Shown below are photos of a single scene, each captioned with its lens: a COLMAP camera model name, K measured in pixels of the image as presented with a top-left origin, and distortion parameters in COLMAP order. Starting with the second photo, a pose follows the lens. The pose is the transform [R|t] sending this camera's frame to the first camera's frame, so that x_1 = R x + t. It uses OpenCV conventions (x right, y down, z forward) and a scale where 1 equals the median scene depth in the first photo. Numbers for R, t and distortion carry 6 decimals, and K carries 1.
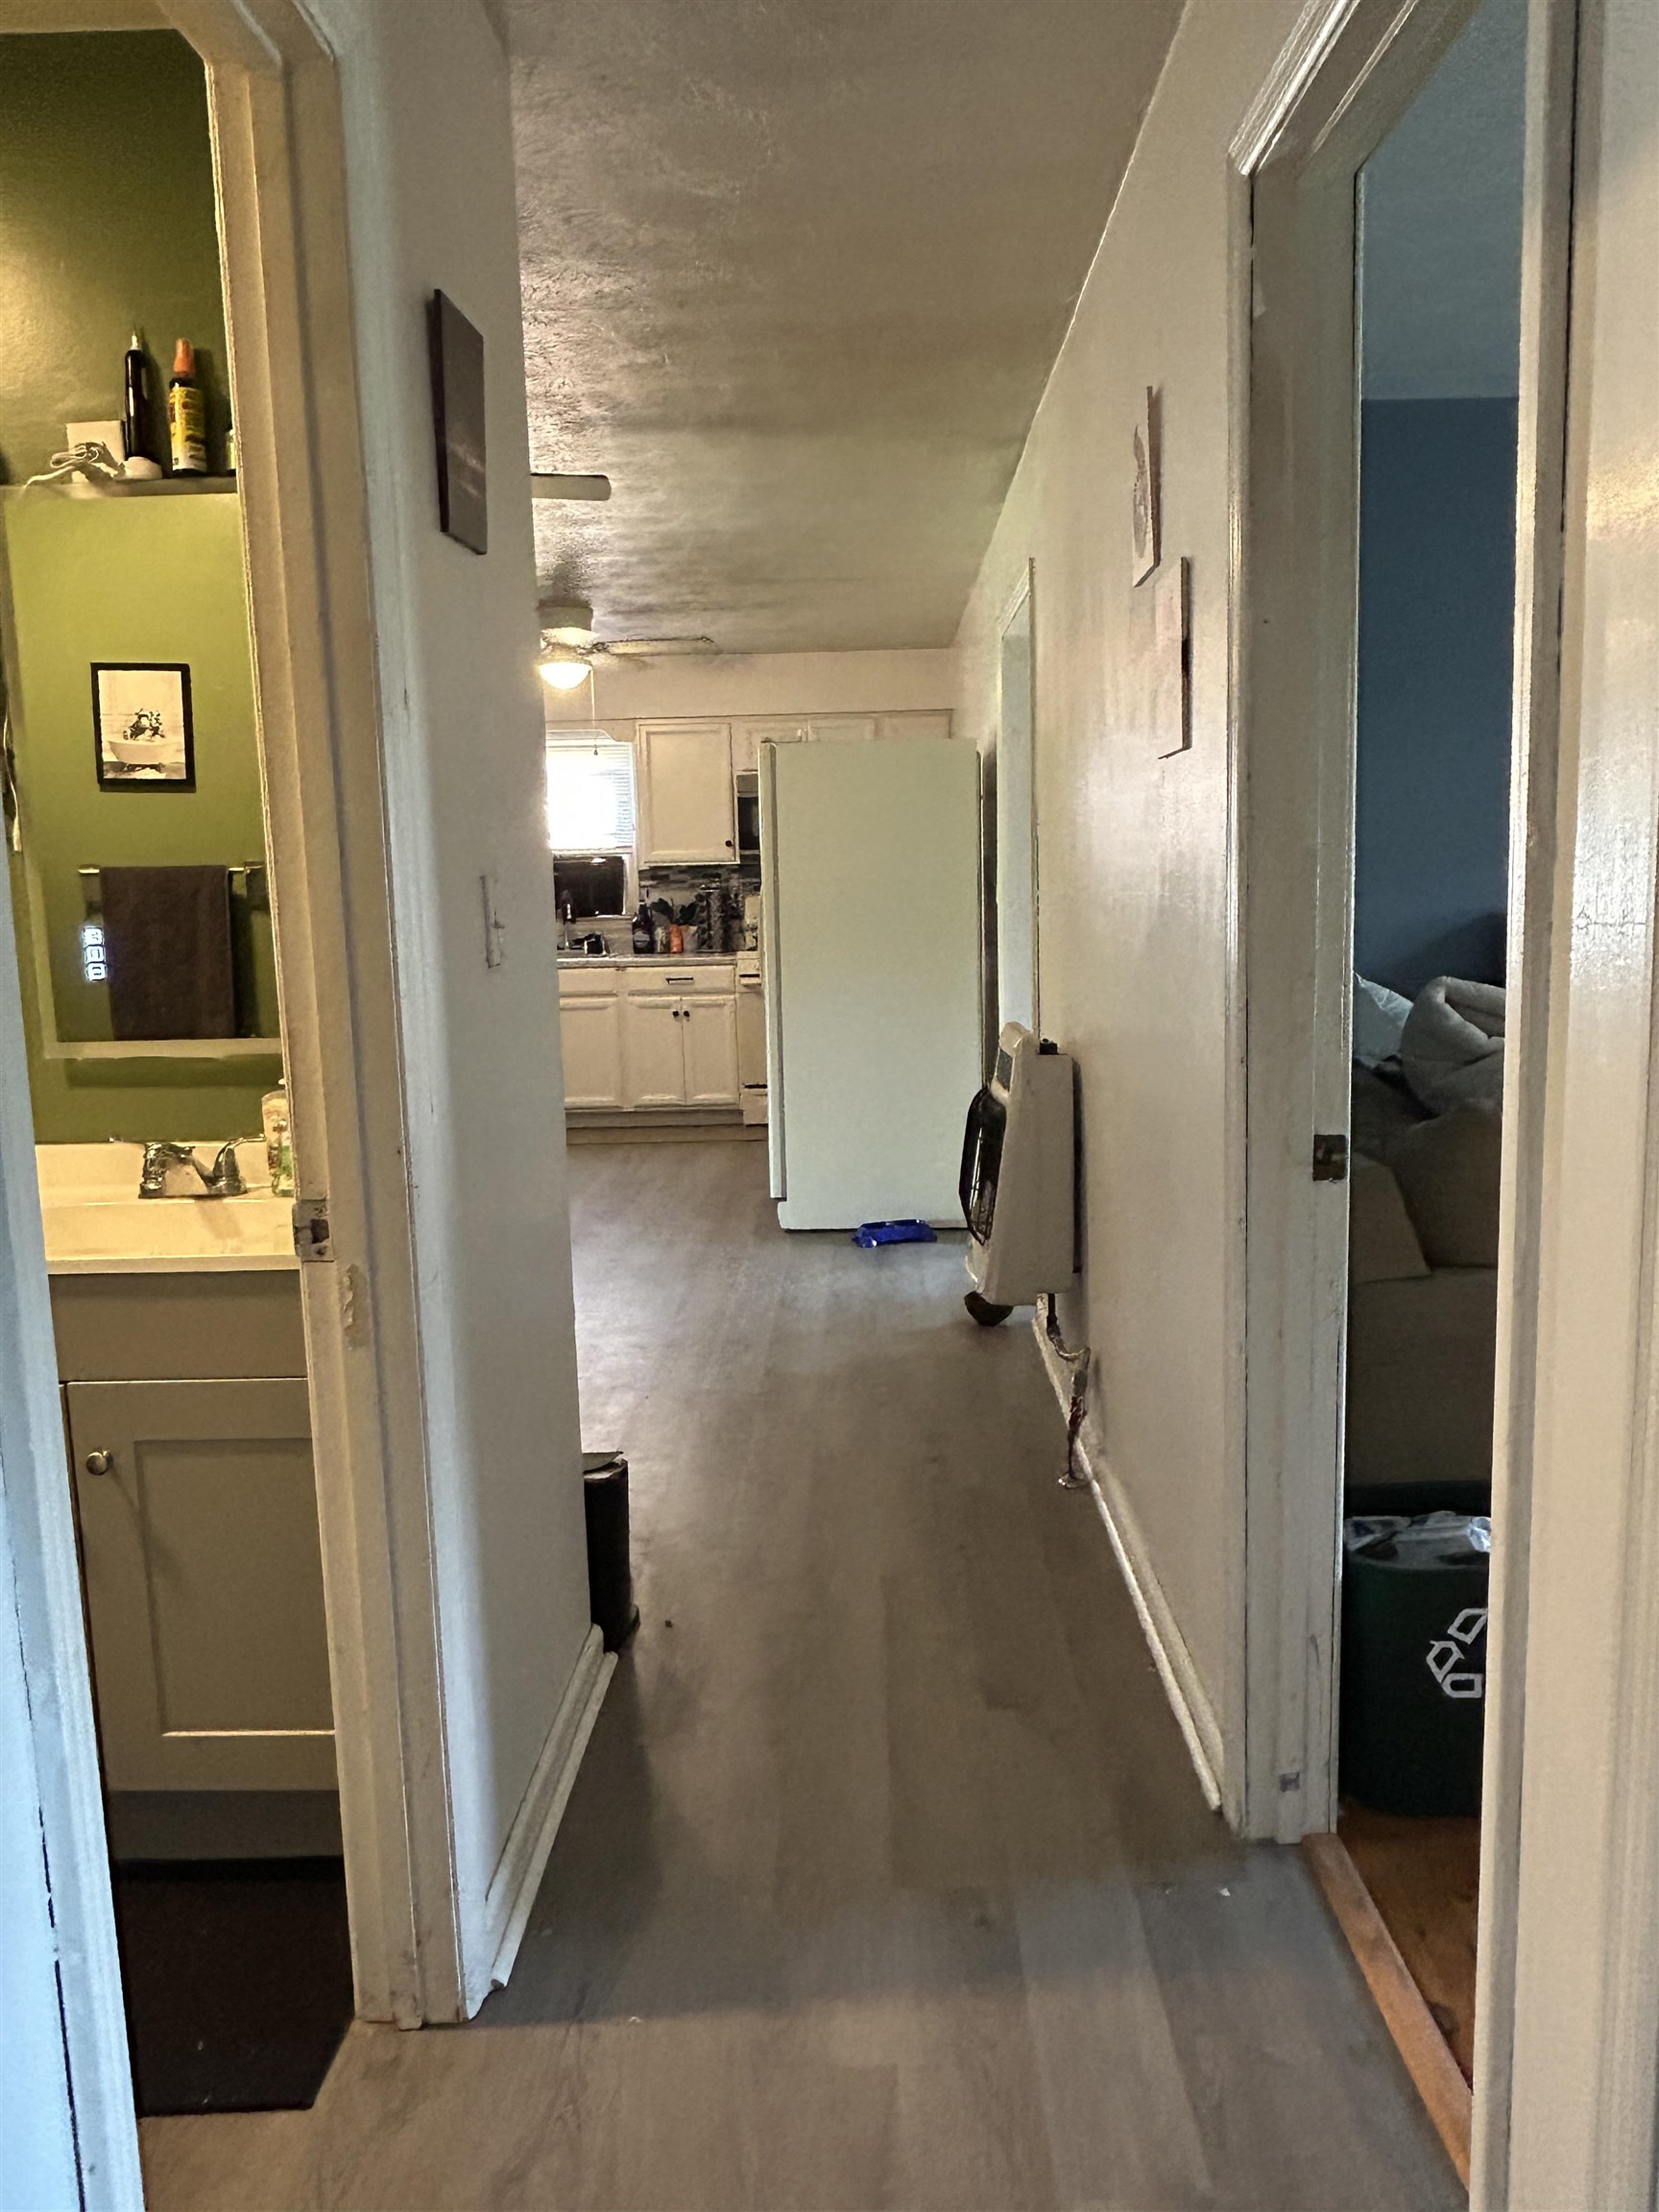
lens RADIAL K [[1568.4, 0, 829.7], [0, 1568.4, 1099.5], [0, 0, 1]] dist [0.007441, 0.001474]
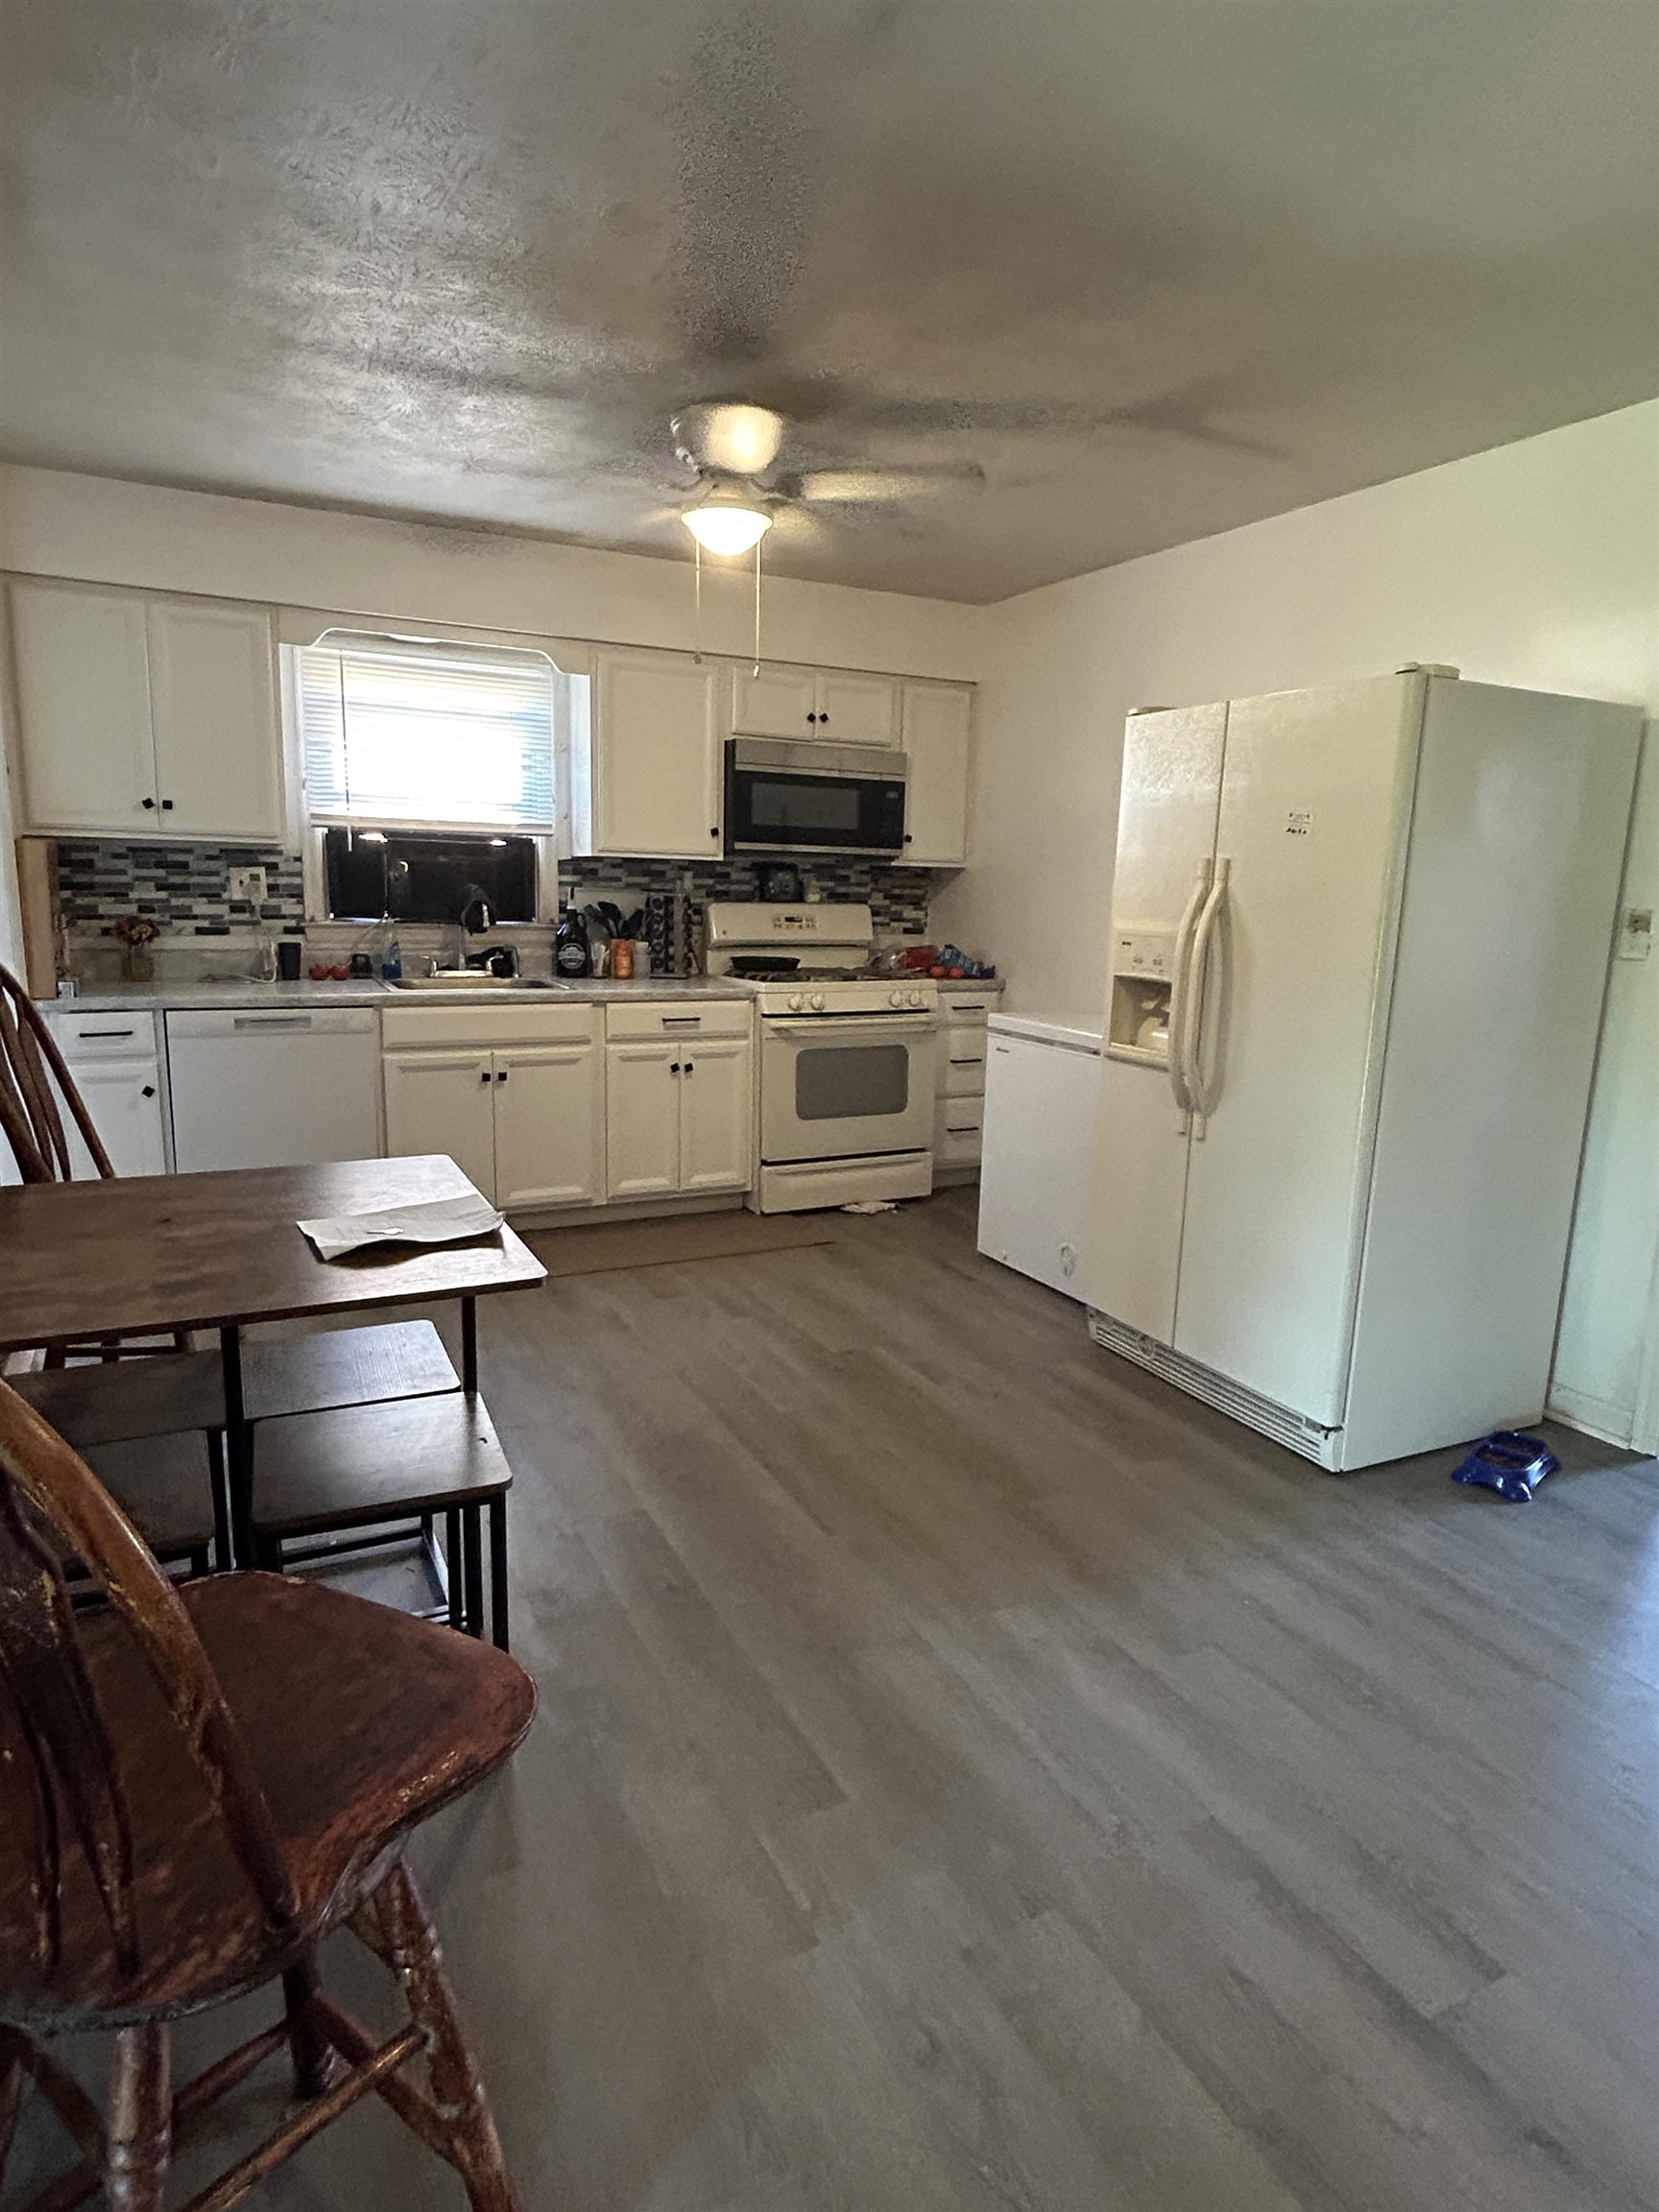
lens RADIAL K [[1226.7, 0, 840.6], [0, 1226.7, 1097.7], [0, 0, 1]] dist [-0.000871, -0.001725]
pose [[0.872531, -0.033195, 0.487429, -0.289177], [0.015991, 0.999095, 0.039414, -0.058705], [-0.488296, -0.026596, 0.872272, 0.452592]]
